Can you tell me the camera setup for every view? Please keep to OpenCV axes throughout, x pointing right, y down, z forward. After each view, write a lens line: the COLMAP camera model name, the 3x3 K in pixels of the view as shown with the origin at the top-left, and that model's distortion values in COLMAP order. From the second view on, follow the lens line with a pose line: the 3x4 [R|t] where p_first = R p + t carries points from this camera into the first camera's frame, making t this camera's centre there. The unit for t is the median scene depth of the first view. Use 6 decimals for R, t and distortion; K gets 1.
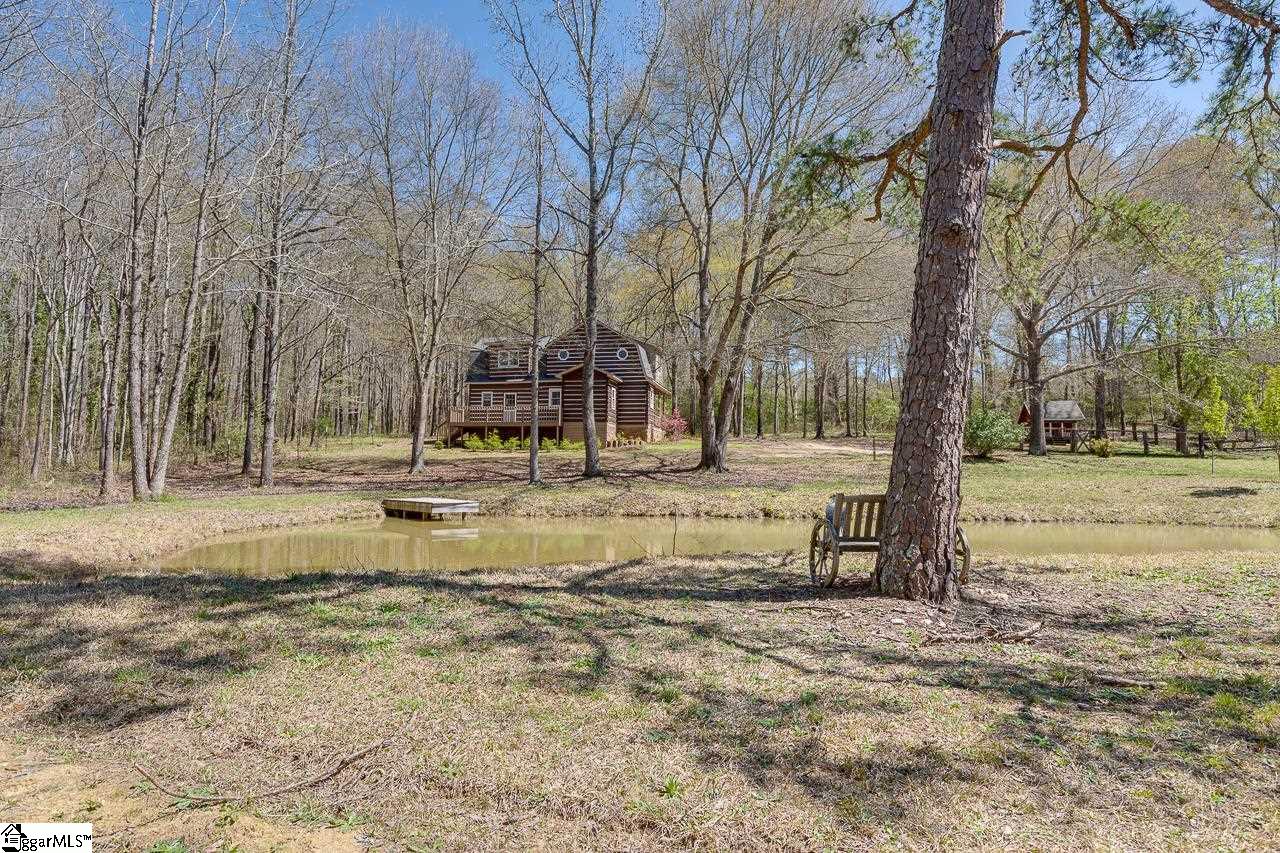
lens RADIAL K [[760.0, 0, 638.9], [0, 760.0, 421.2], [0, 0, 1]] dist [0.001194, -0.000720]
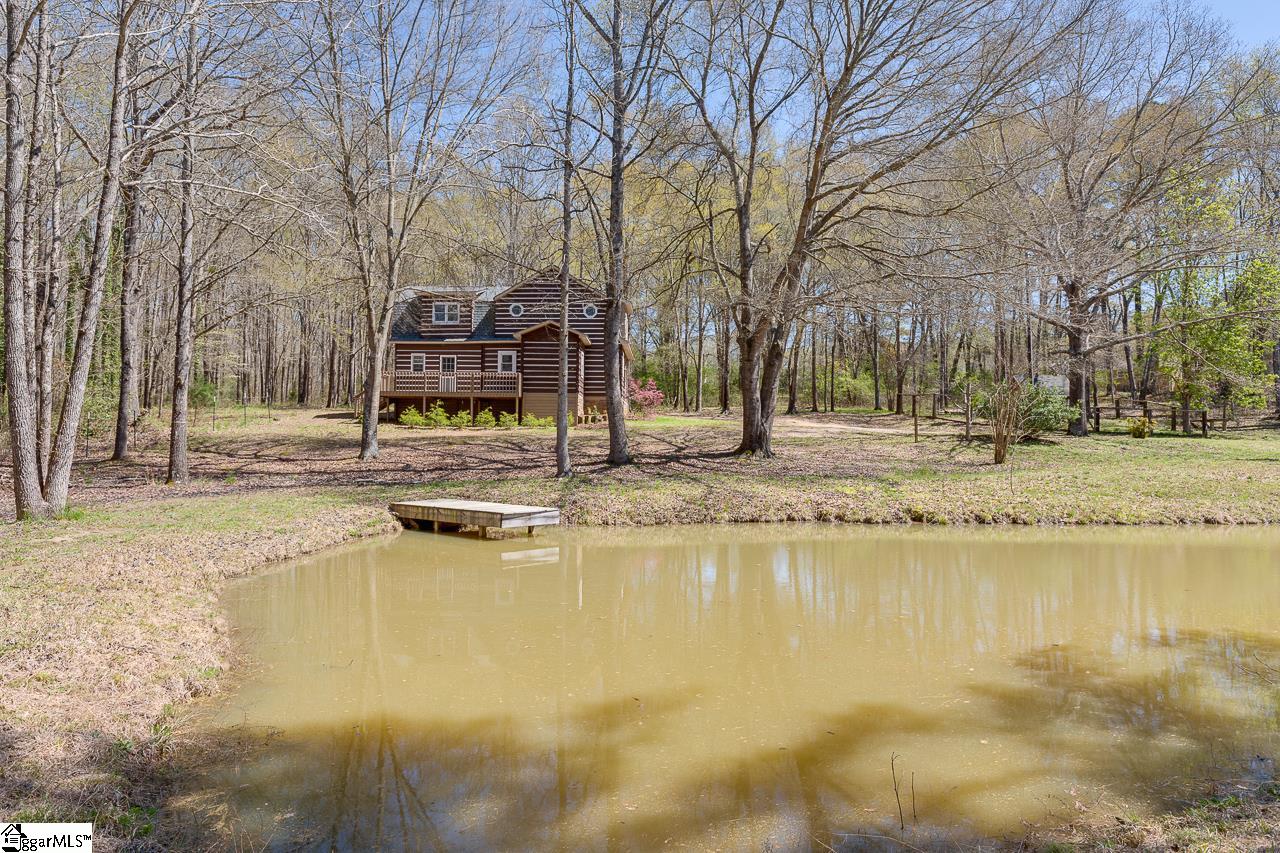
lens RADIAL K [[810.3, 0, 640.0], [0, 810.3, 426.5], [0, 0, 1]] dist [0.001321, 0.003694]
pose [[0.985506, 0.003884, 0.169597, -0.167375], [-0.011261, 0.999031, 0.042553, -0.001026], [-0.169267, -0.043846, 0.984594, 0.165648]]
